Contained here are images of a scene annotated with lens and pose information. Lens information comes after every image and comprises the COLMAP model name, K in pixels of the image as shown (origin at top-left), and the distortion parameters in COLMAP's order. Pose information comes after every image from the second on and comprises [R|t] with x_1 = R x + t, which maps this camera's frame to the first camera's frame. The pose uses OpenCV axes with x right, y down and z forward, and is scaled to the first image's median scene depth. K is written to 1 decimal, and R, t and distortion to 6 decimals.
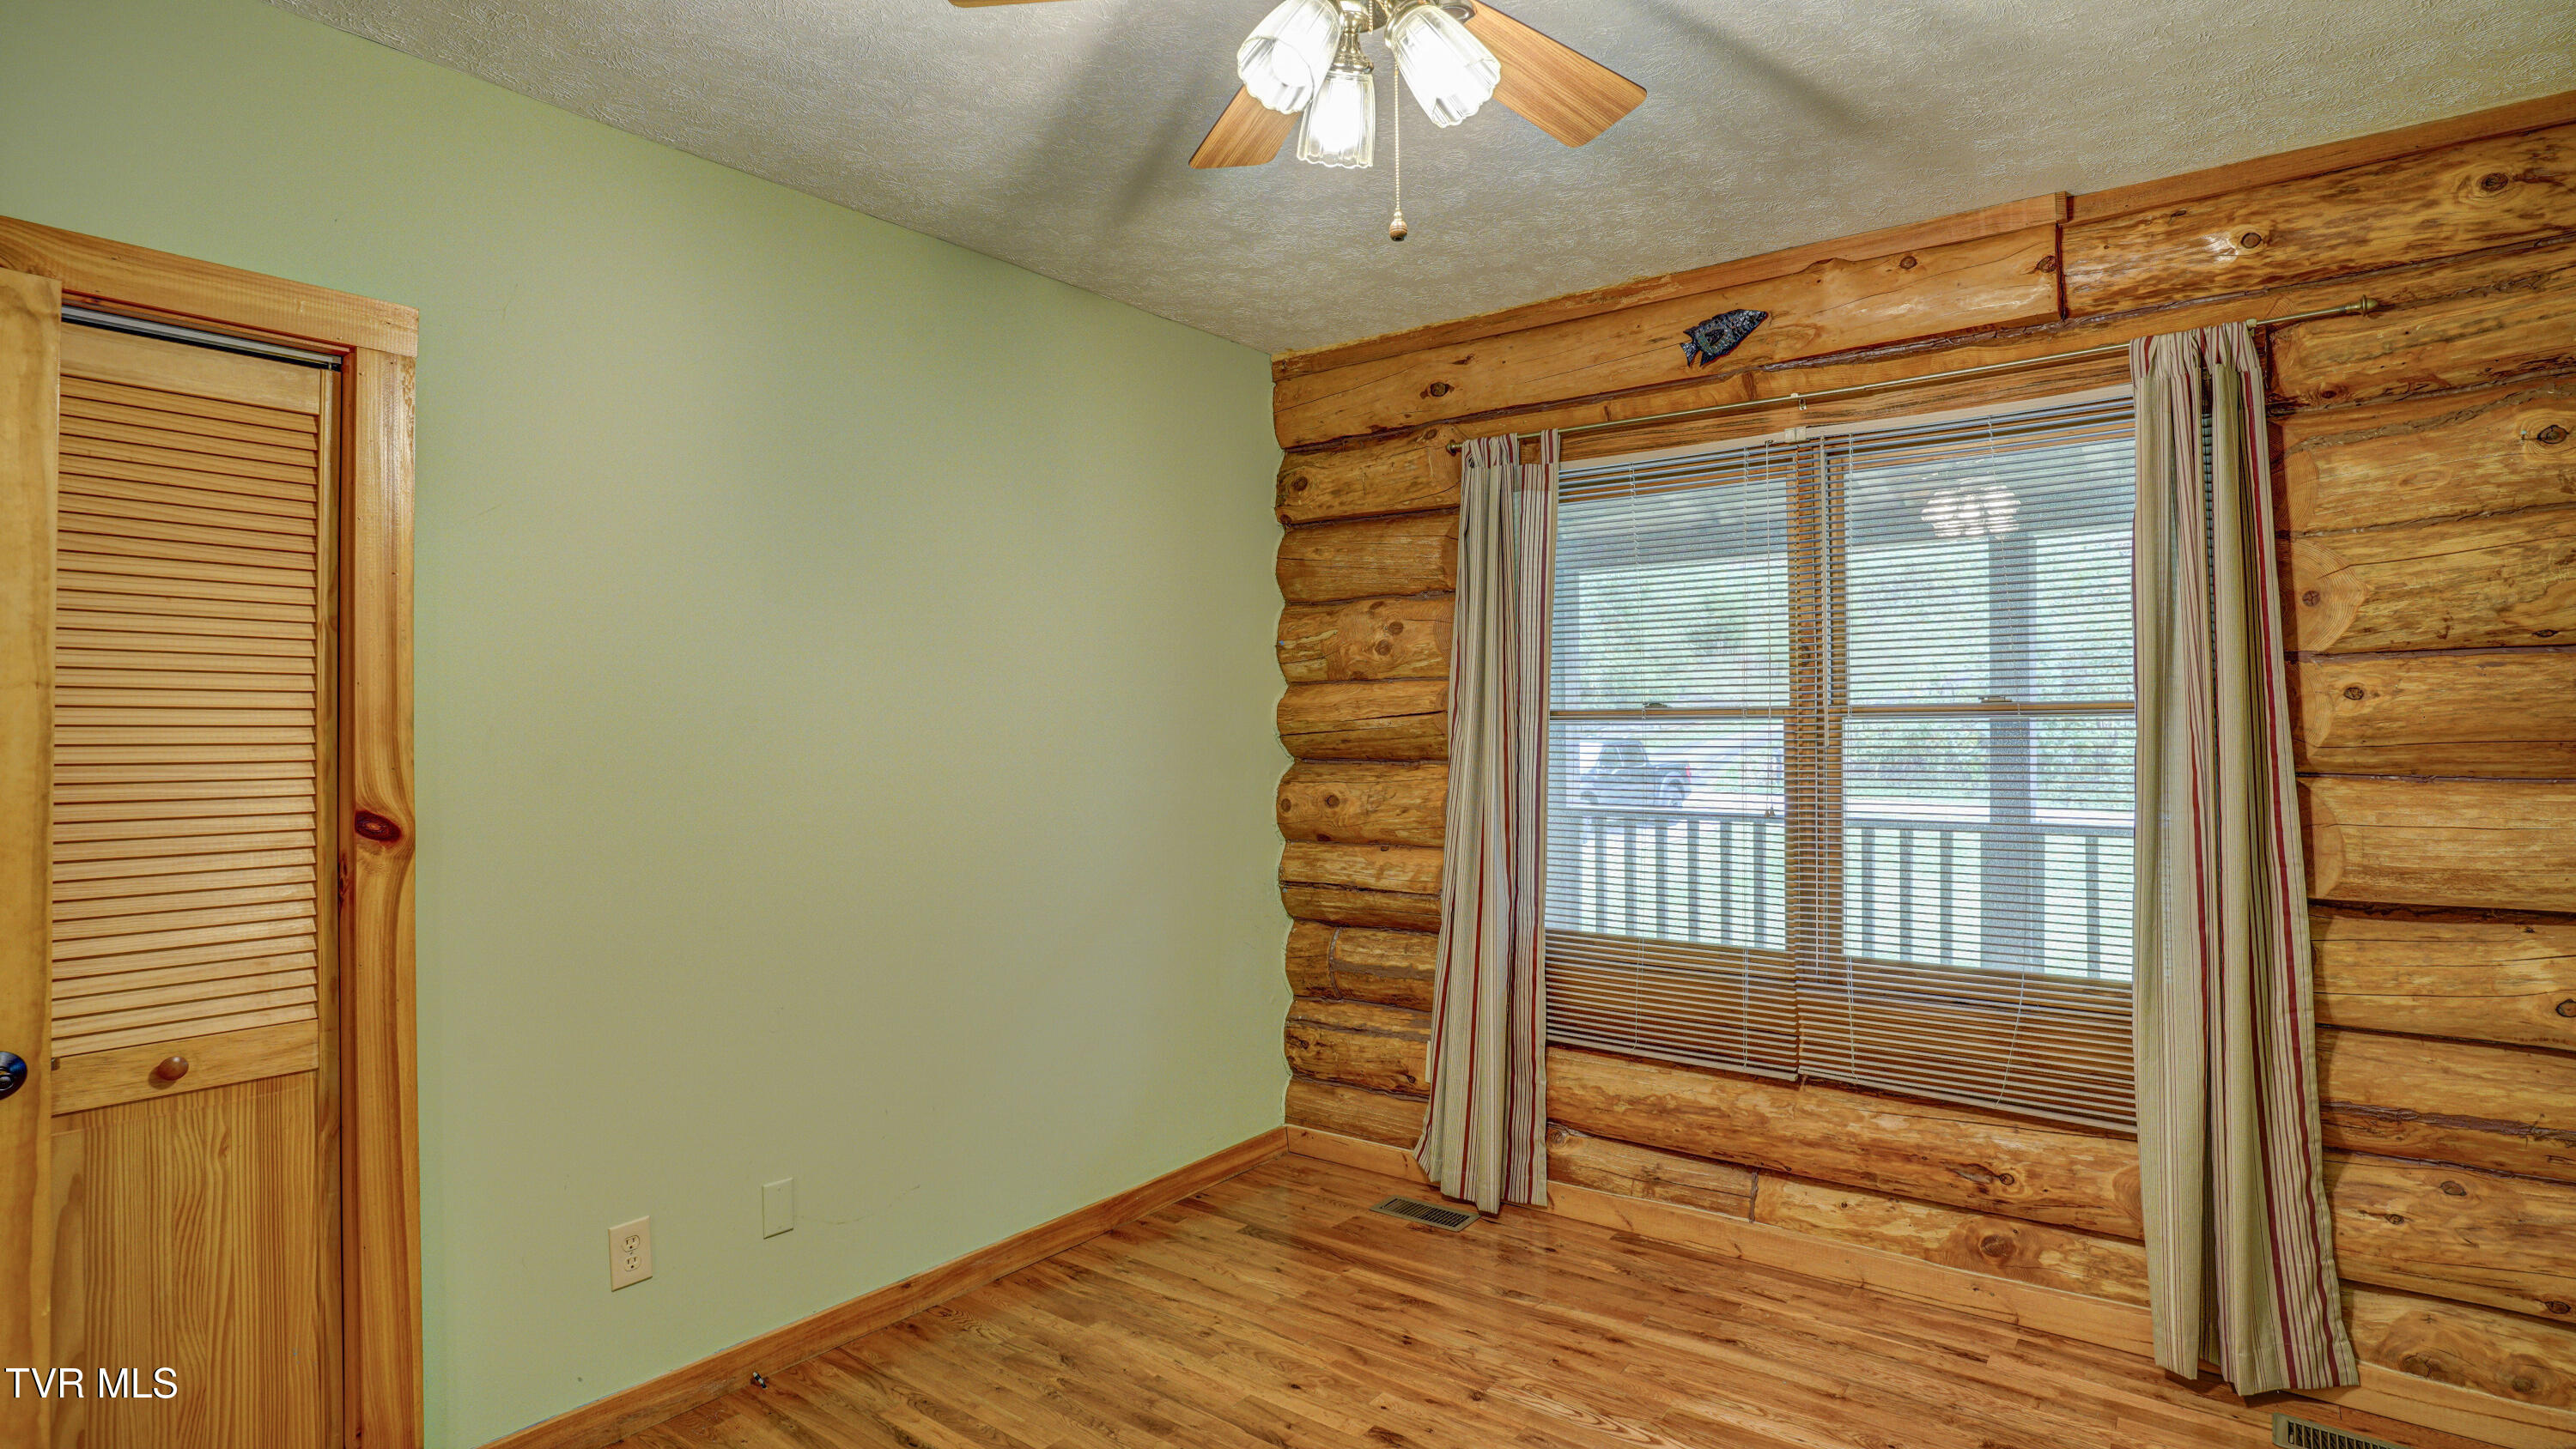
lens RADIAL K [[1272.8, 0, 1297.1], [0, 1272.8, 720.1], [0, 0, 1]] dist [-0.078281, 0.036500]
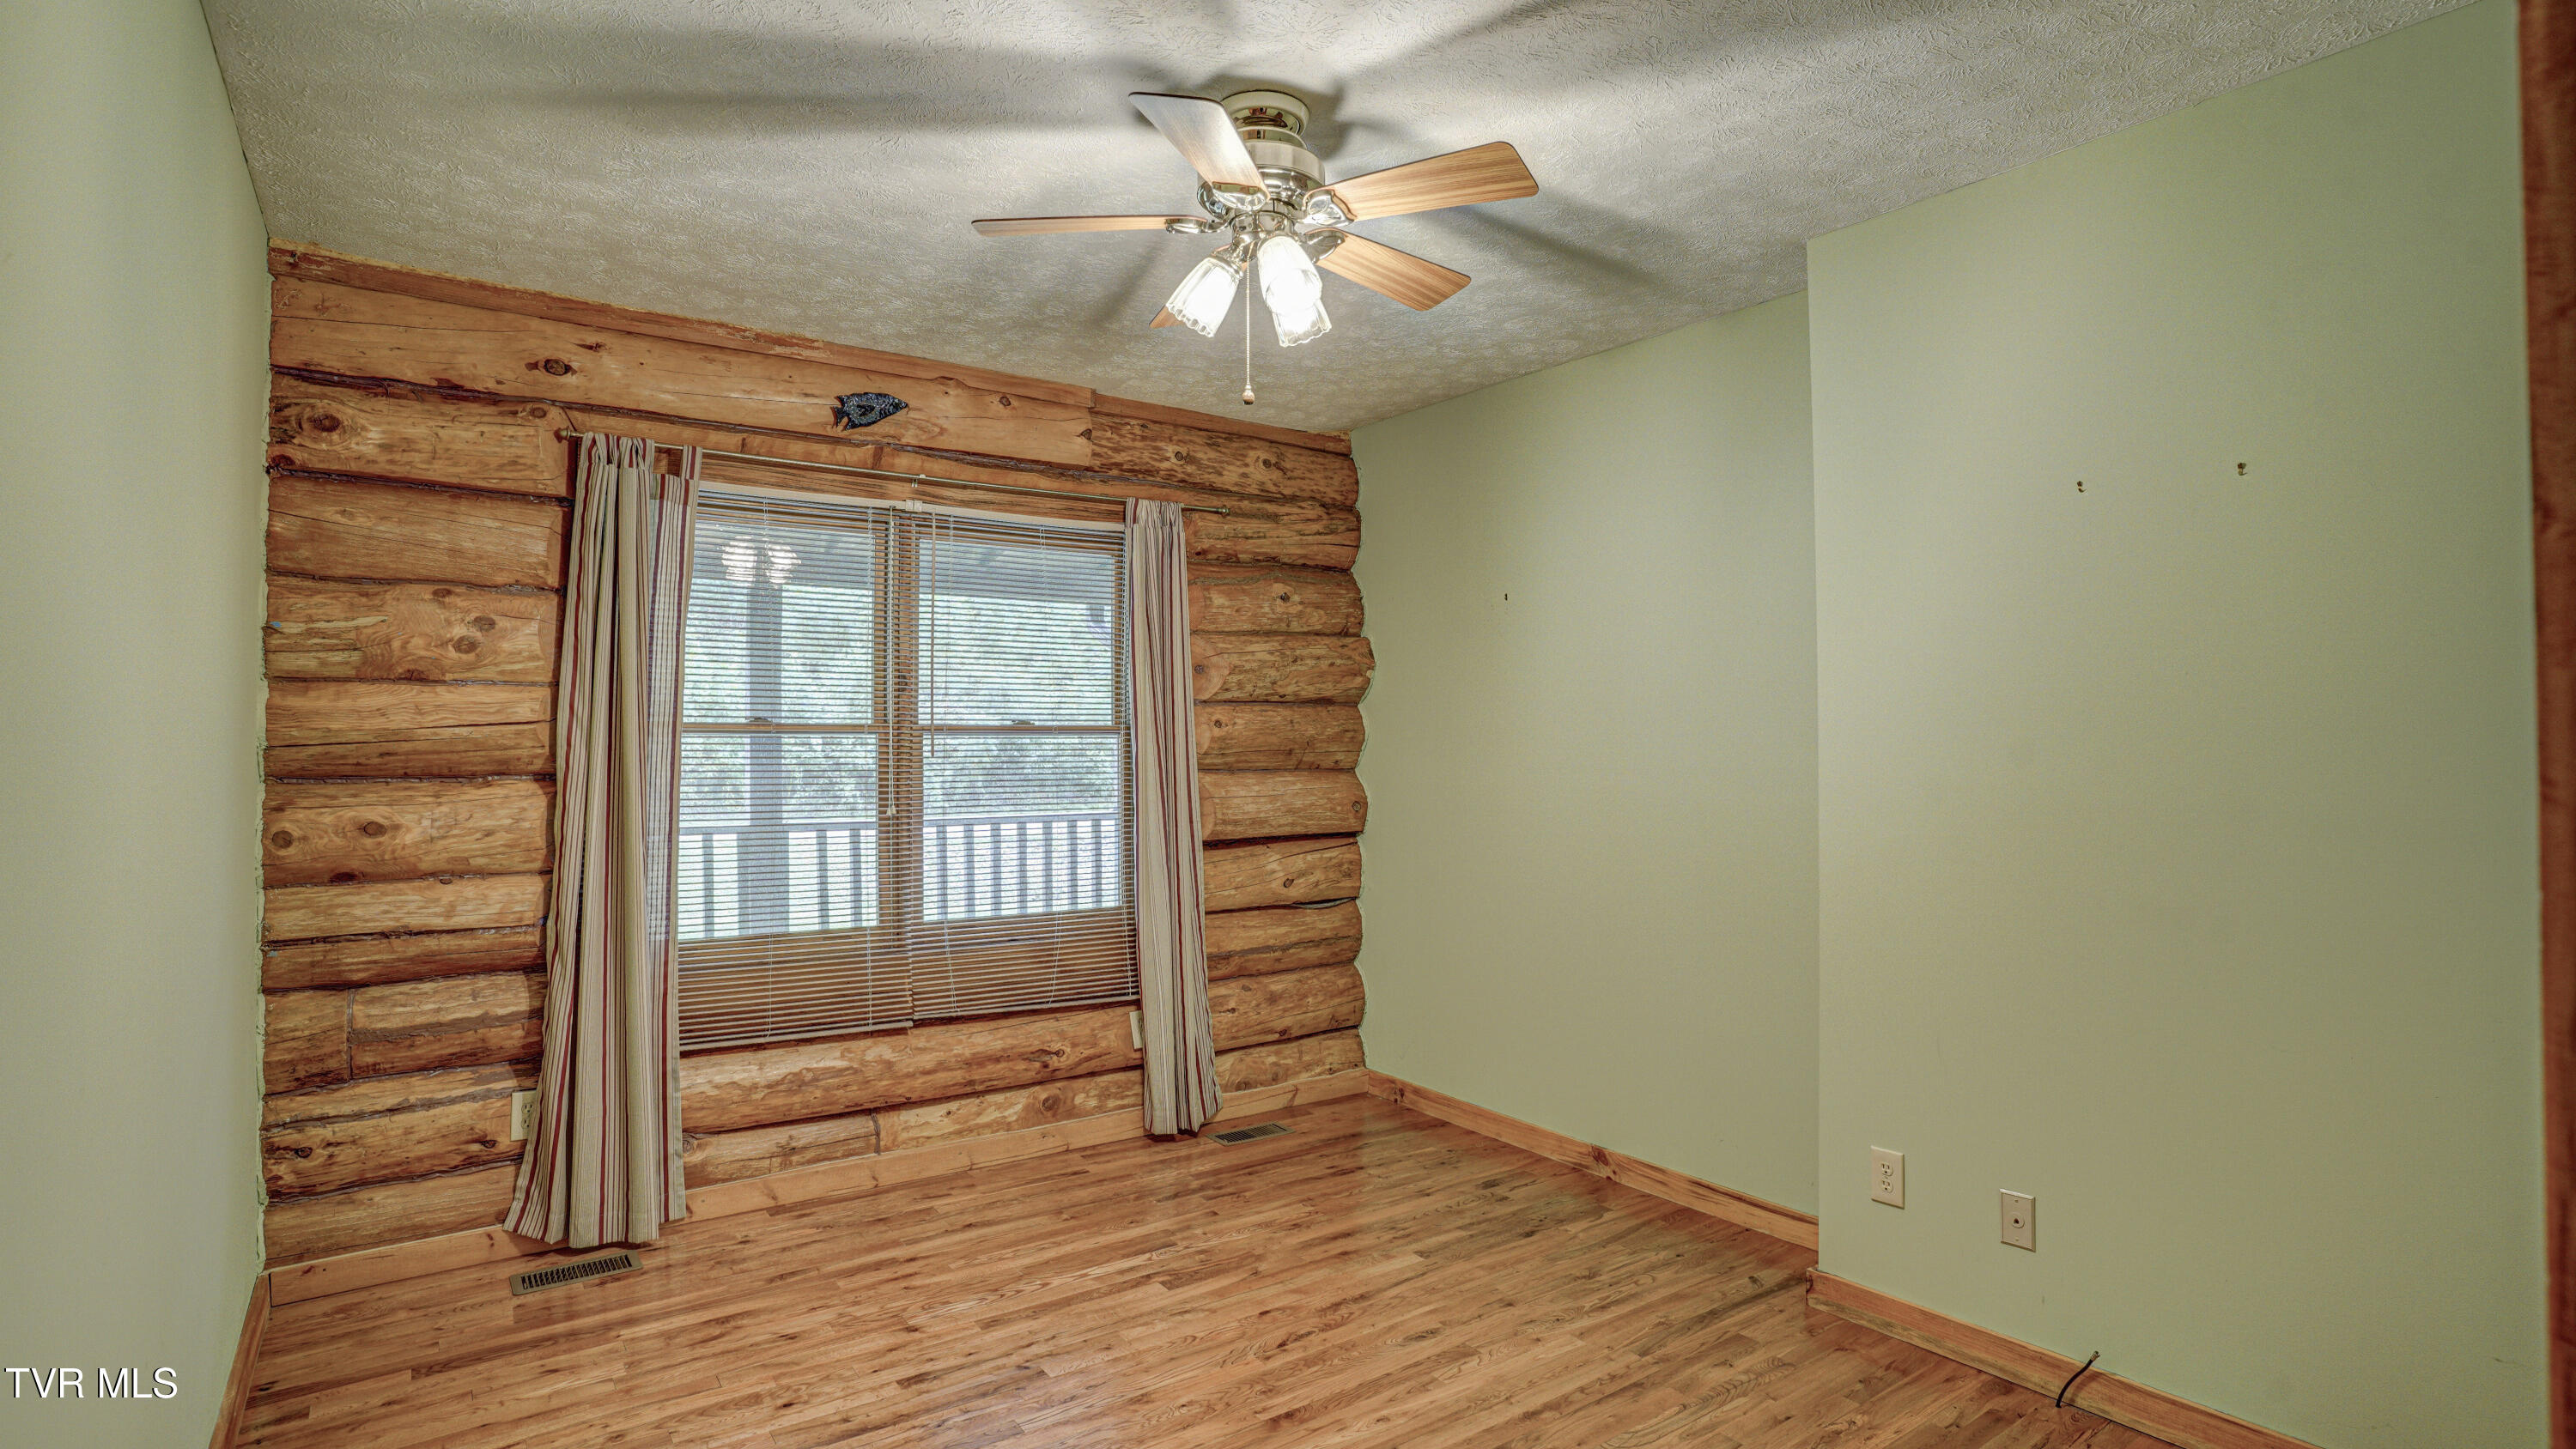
lens RADIAL K [[1272.8, 0, 1297.1], [0, 1272.8, 720.1], [0, 0, 1]] dist [-0.078281, 0.036500]
pose [[0.282219, 0.022735, 0.959081, -0.674369], [-0.007959, 0.999740, -0.021357, 0.008391], [-0.959317, -0.001606, 0.282326, 0.273003]]
